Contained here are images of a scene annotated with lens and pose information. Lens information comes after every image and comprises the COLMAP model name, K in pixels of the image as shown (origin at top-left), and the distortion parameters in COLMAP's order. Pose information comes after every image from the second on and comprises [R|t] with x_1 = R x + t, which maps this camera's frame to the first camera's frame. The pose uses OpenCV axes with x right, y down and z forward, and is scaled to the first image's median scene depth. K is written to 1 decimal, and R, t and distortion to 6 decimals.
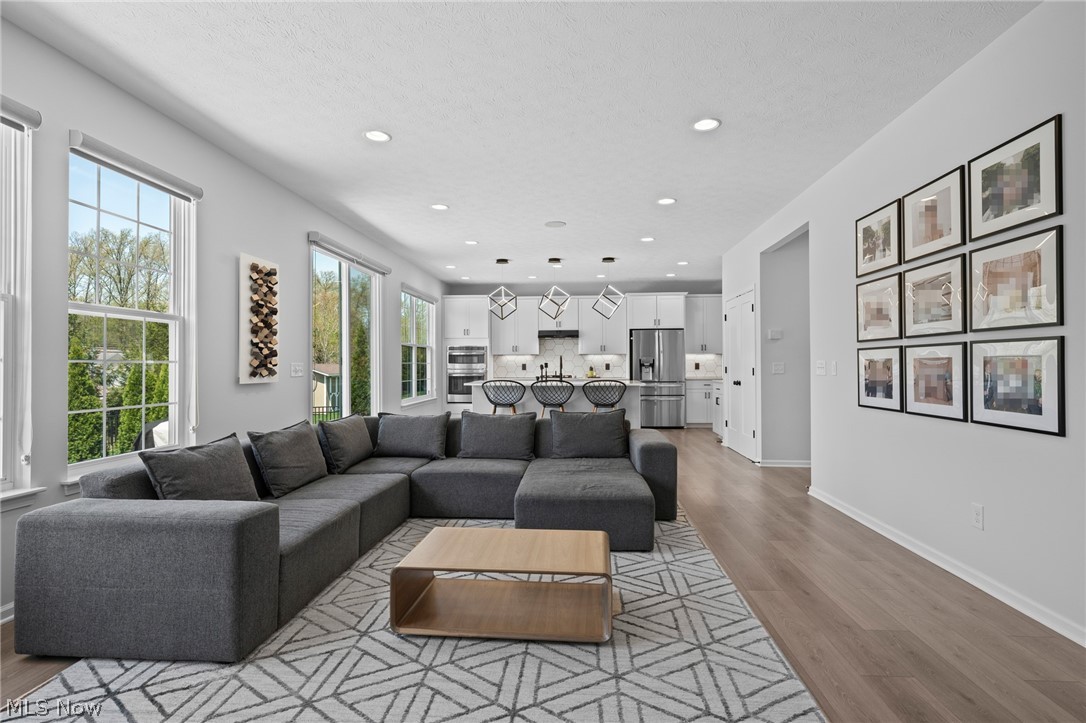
lens RADIAL K [[541.5, 0, 551.6], [0, 541.5, 357.3], [0, 0, 1]] dist [0.005407, -0.002335]
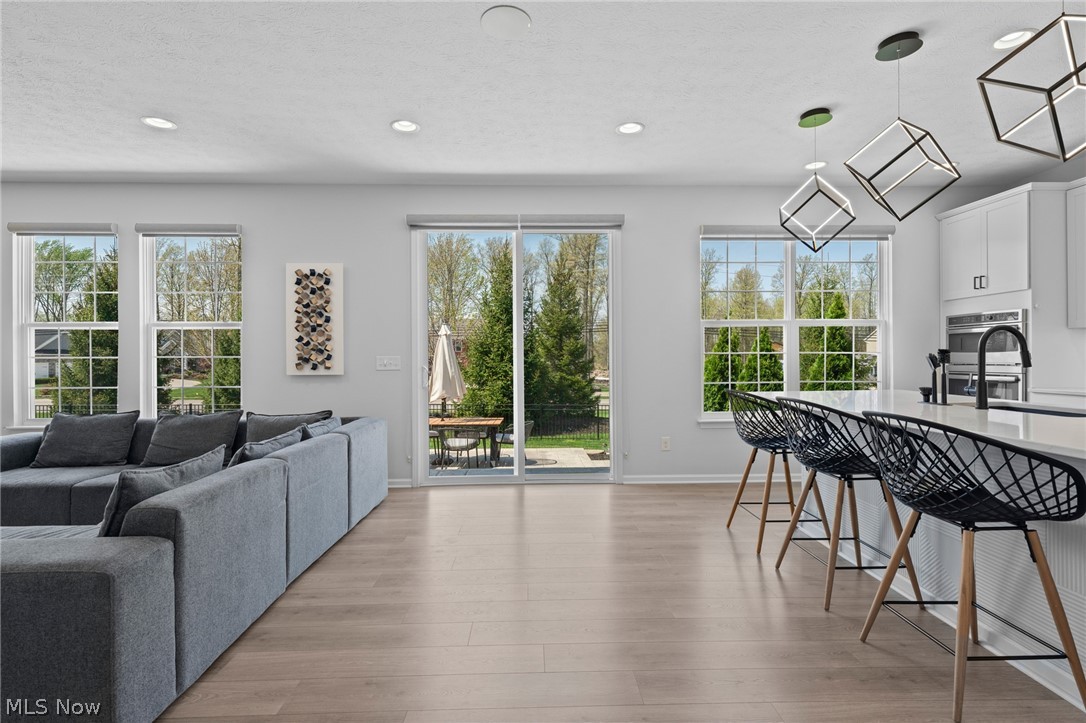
lens RADIAL K [[526.4, 0, 543.8], [0, 526.4, 360.8], [0, 0, 1]] dist [-0.002429, -0.000538]
pose [[0.089062, 0.006092, -0.996007, 0.743226], [0.020059, 0.999768, 0.007909, 0.025207], [0.995824, -0.020683, 0.088919, 1.758376]]
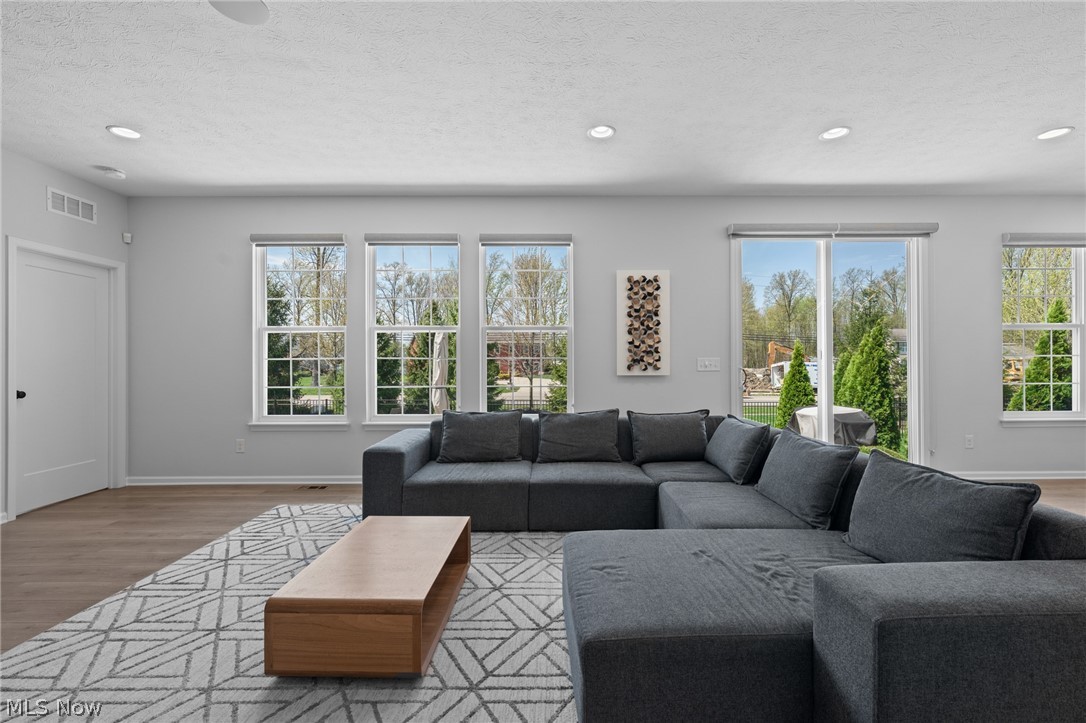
lens RADIAL K [[455.6, 0, 540.1], [0, 455.6, 361.9], [0, 0, 1]] dist [-0.002307, -0.000295]
pose [[0.061244, 0.006321, -0.998103, 0.566301], [0.018664, 0.999798, 0.007477, 0.008666], [0.997948, -0.019086, 0.061114, 0.916800]]
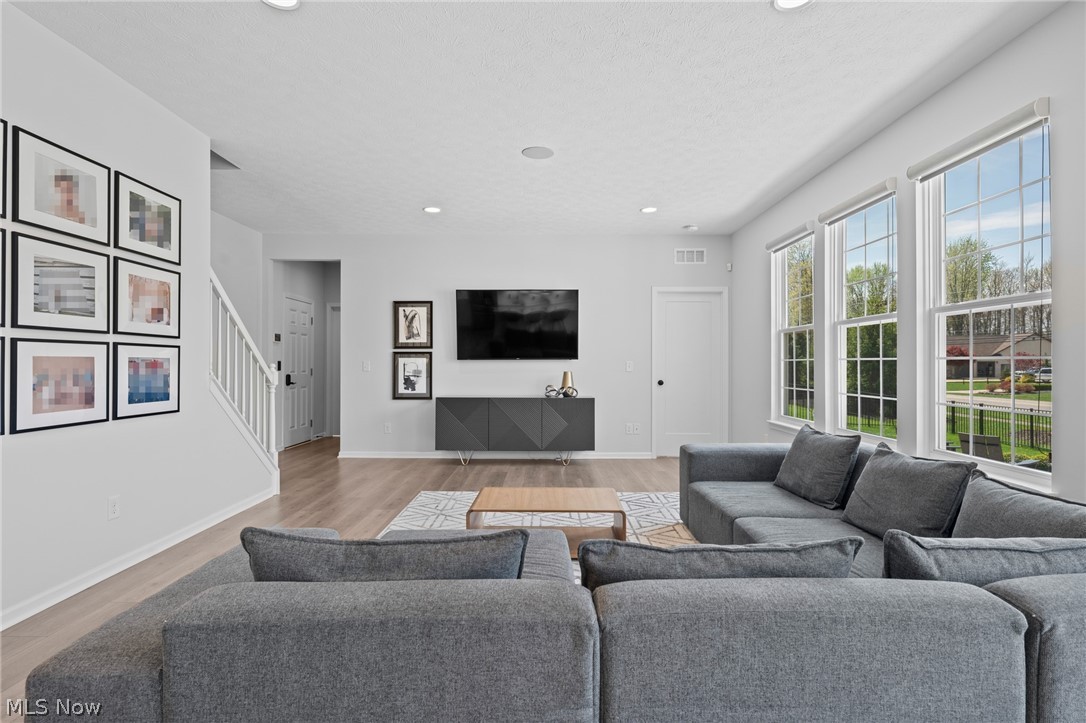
lens RADIAL K [[541.5, 0, 541.9], [0, 541.5, 354.1], [0, 0, 1]] dist [0.005407, -0.002335]
pose [[-0.998057, 0.003155, -0.062229, 0.015221], [0.005213, 0.999444, -0.032931, 0.026654], [0.062090, -0.033192, -0.997518, 1.767410]]
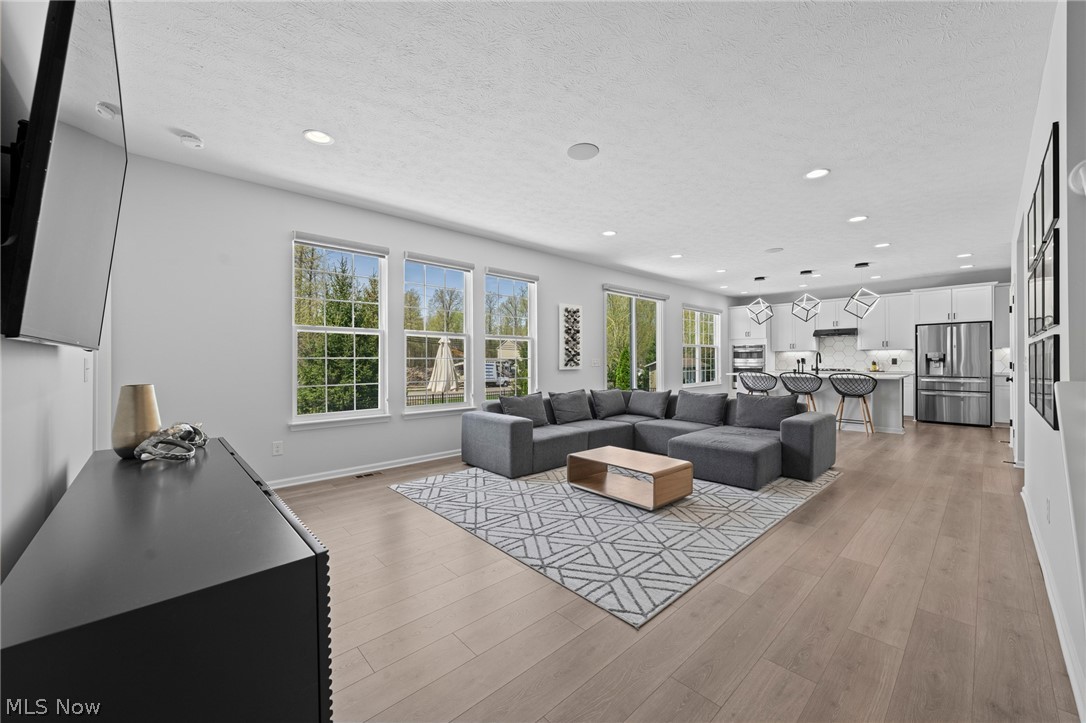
lens RADIAL K [[418.4, 0, 539.6], [0, 418.4, 363.9], [0, 0, 1]] dist [-0.003327, 0.000585]
pose [[0.718464, 0.007941, -0.695518, 0.531482], [0.010324, 0.999703, 0.022079, -0.007846], [0.695487, -0.023044, 0.718169, -0.183248]]
